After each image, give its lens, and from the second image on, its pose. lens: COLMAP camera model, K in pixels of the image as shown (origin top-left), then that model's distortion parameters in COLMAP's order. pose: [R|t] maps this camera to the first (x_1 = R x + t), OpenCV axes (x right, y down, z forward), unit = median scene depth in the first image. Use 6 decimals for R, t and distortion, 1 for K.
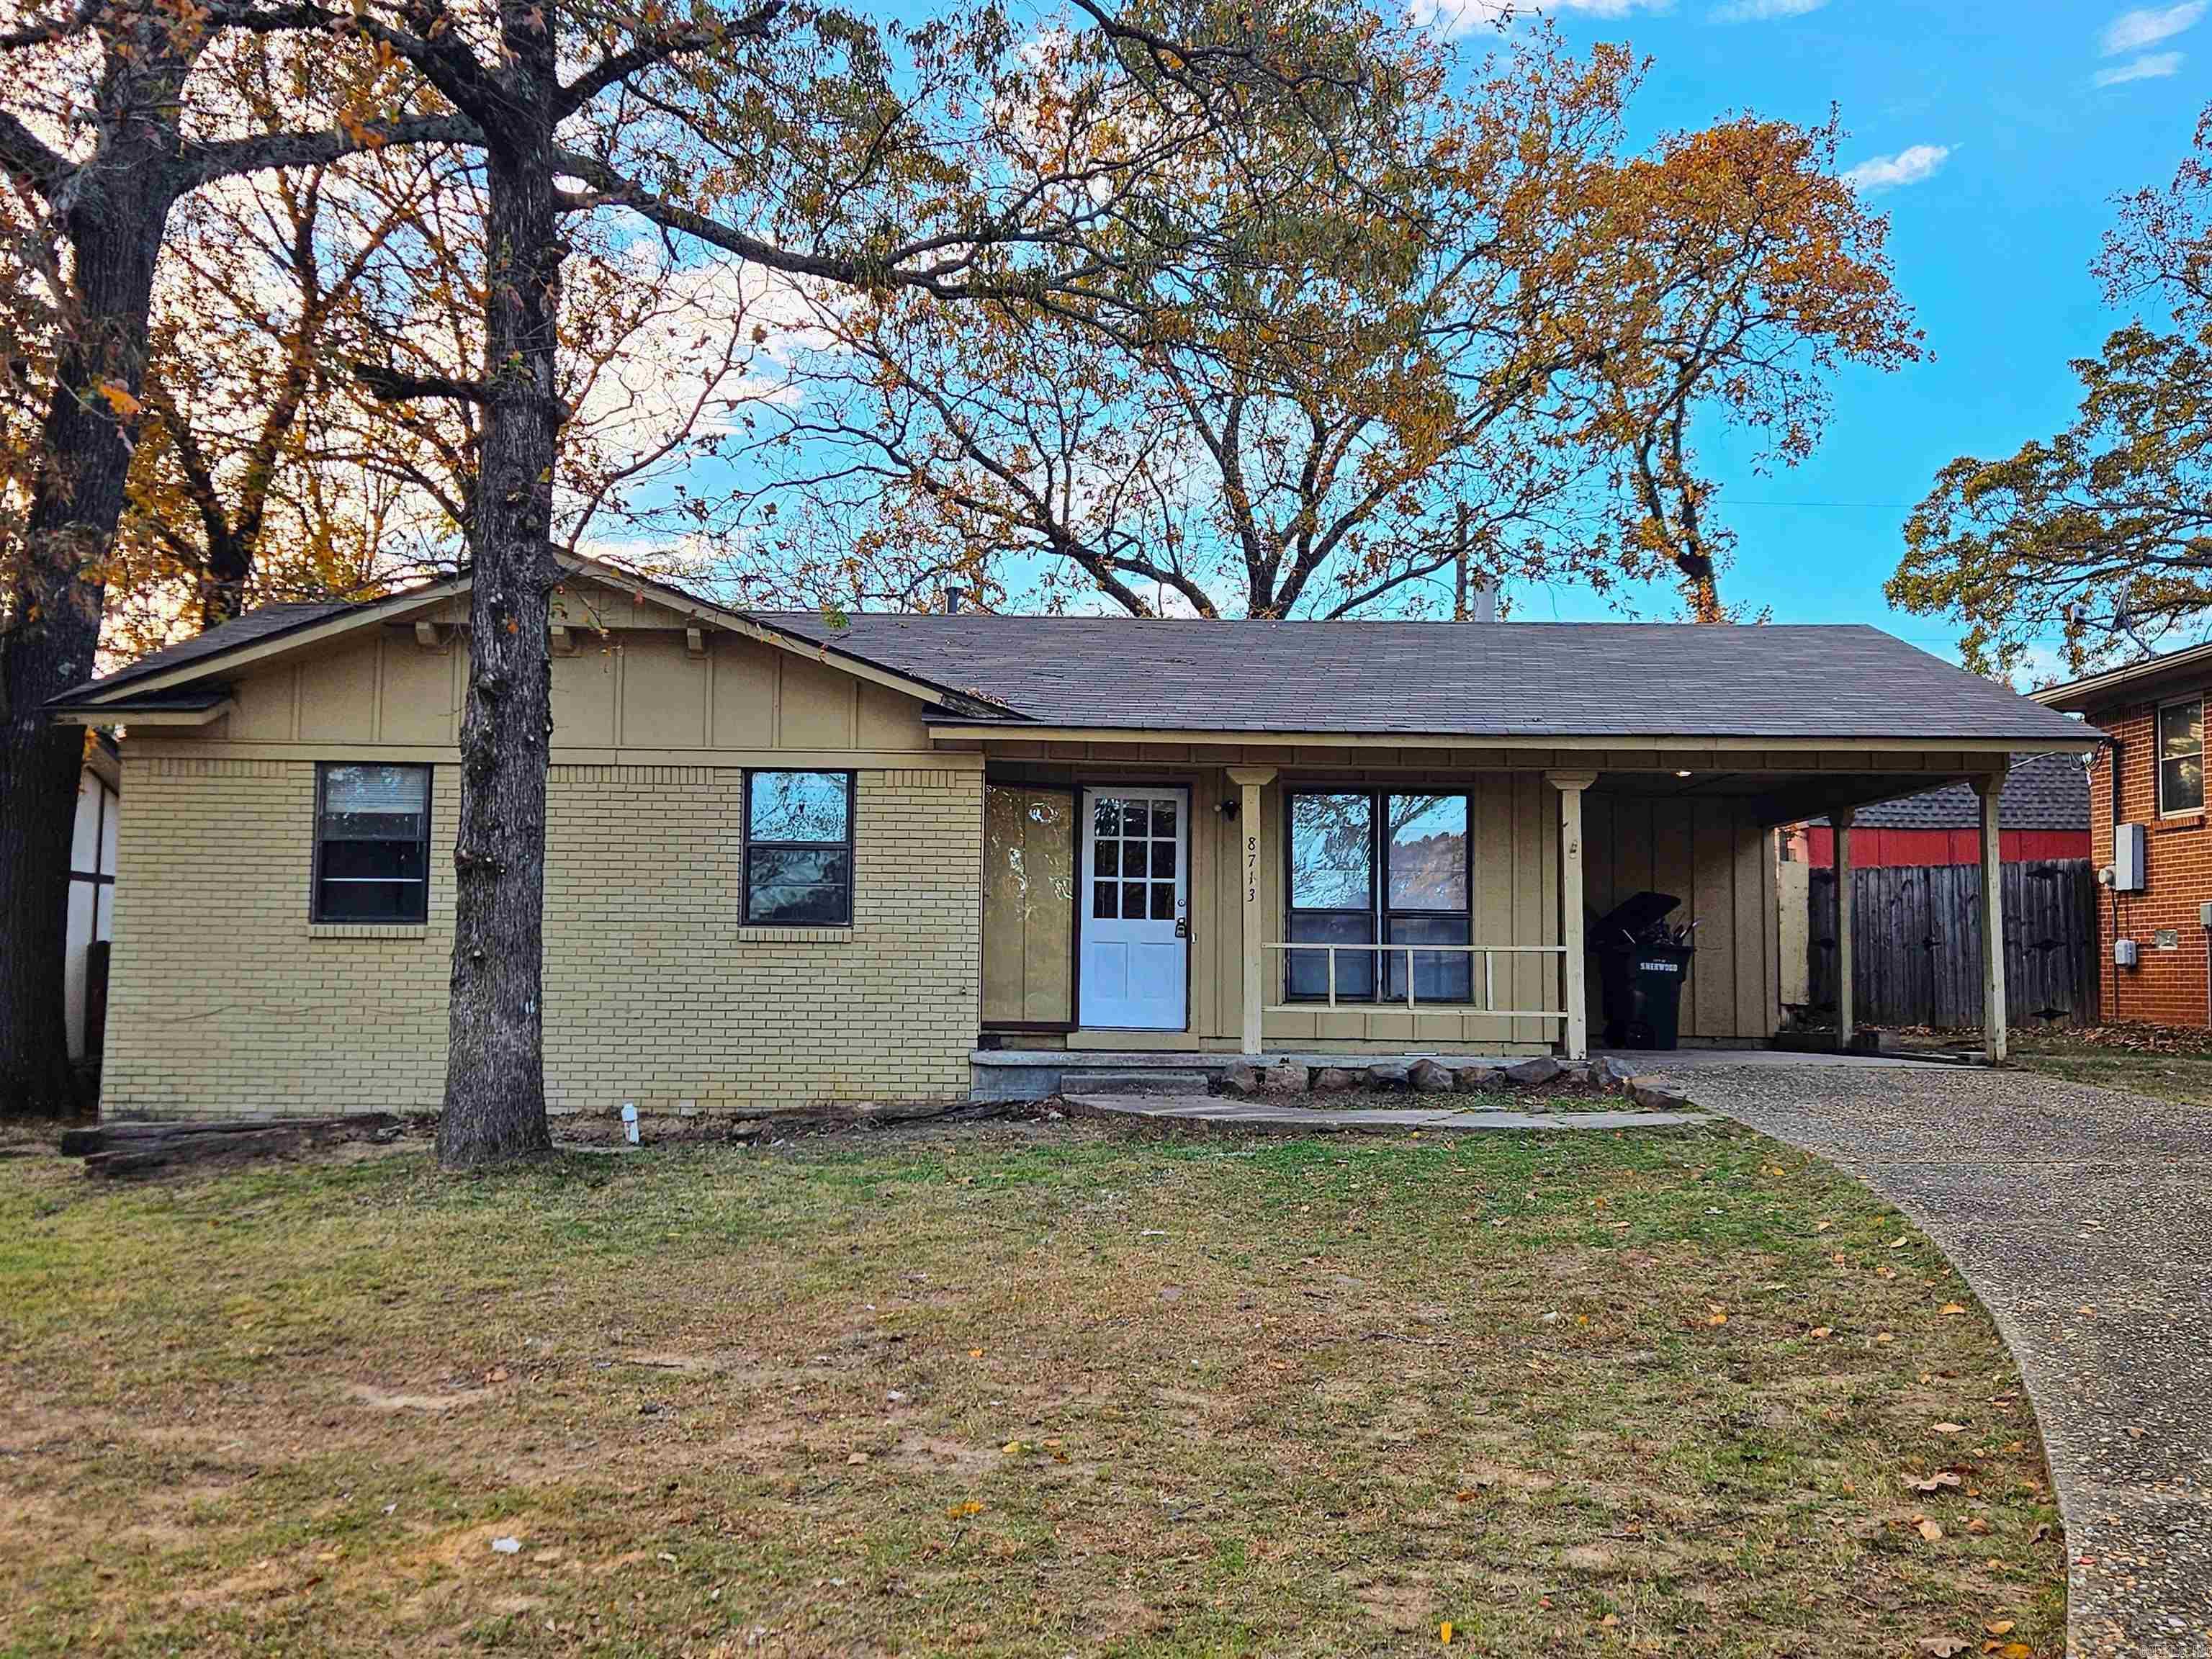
lens RADIAL K [[2167.0, 0, 1108.5], [0, 2167.0, 801.6], [0, 0, 1]] dist [0.147798, -0.129033]
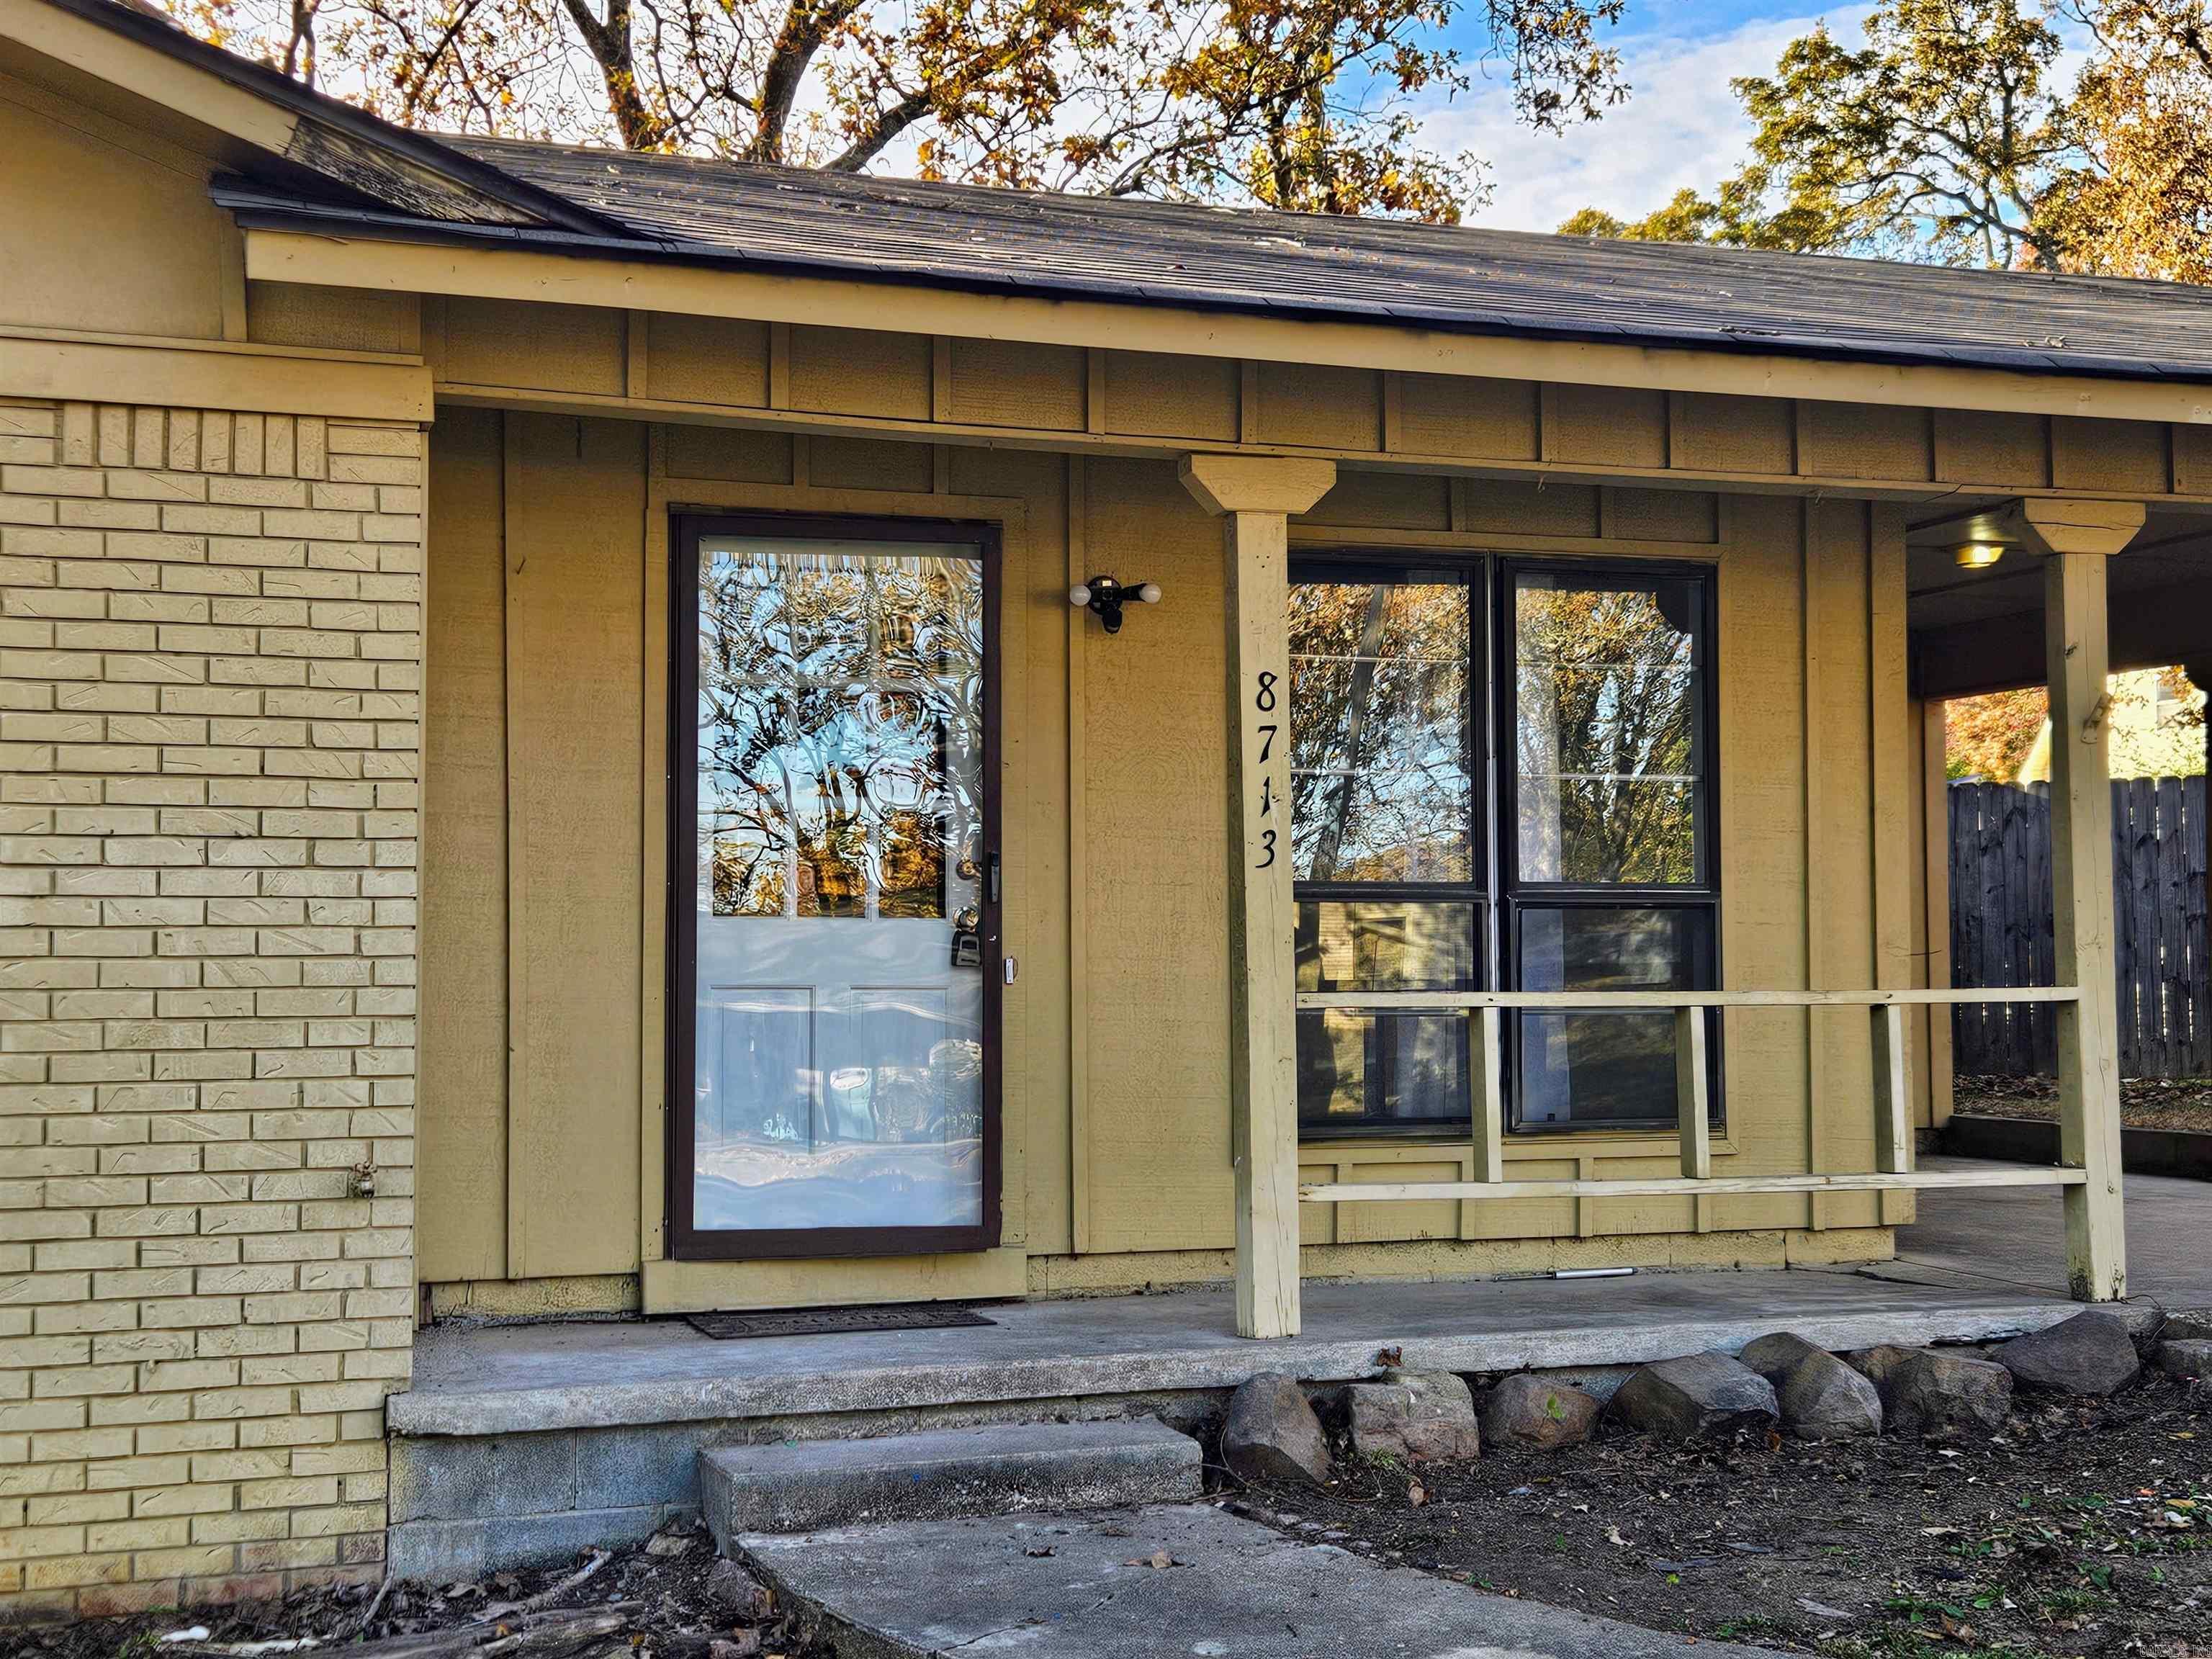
lens RADIAL K [[2764.3, 0, 1106.0], [0, 2764.3, 829.5], [0, 0, 1]] dist [0.085442, -0.015719]
pose [[0.954739, -0.000414, 0.297445, -0.082129], [-0.012426, 0.999071, 0.041274, 0.023490], [-0.297186, -0.043102, 0.953846, 0.615420]]
